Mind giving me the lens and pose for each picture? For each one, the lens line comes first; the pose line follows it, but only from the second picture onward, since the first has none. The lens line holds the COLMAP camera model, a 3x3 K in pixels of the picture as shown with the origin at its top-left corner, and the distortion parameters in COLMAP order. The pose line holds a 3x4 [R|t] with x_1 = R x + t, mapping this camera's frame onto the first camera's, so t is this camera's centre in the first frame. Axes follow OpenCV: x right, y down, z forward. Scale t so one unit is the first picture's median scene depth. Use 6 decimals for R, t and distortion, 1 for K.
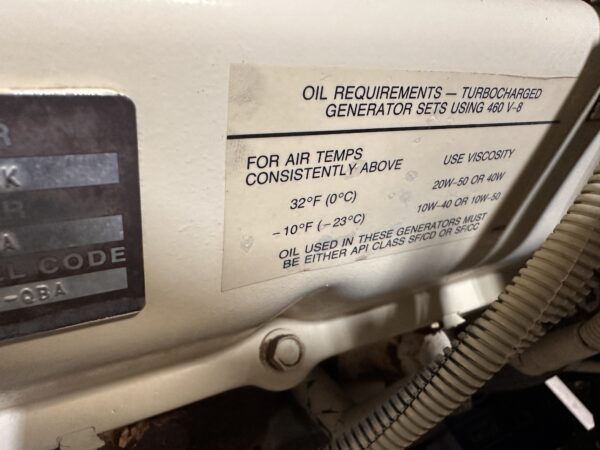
lens RADIAL K [[426.2, 0, 300.4], [0, 426.2, 226.8], [0, 0, 1]] dist [-0.020515, 0.014825]
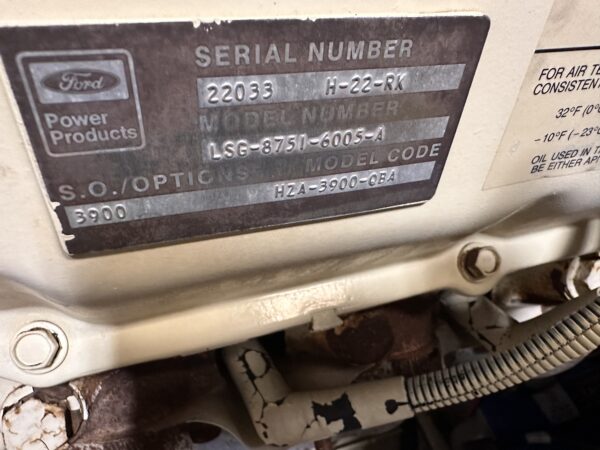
lens RADIAL K [[426.2, 0, 299.4], [0, 426.2, 222.9], [0, 0, 1]] dist [-0.020515, 0.014825]
pose [[0.983463, 0.020631, -0.179932, -0.525310], [-0.004048, 0.995747, 0.092046, 0.149067], [0.181066, -0.089796, 0.979363, -0.317162]]
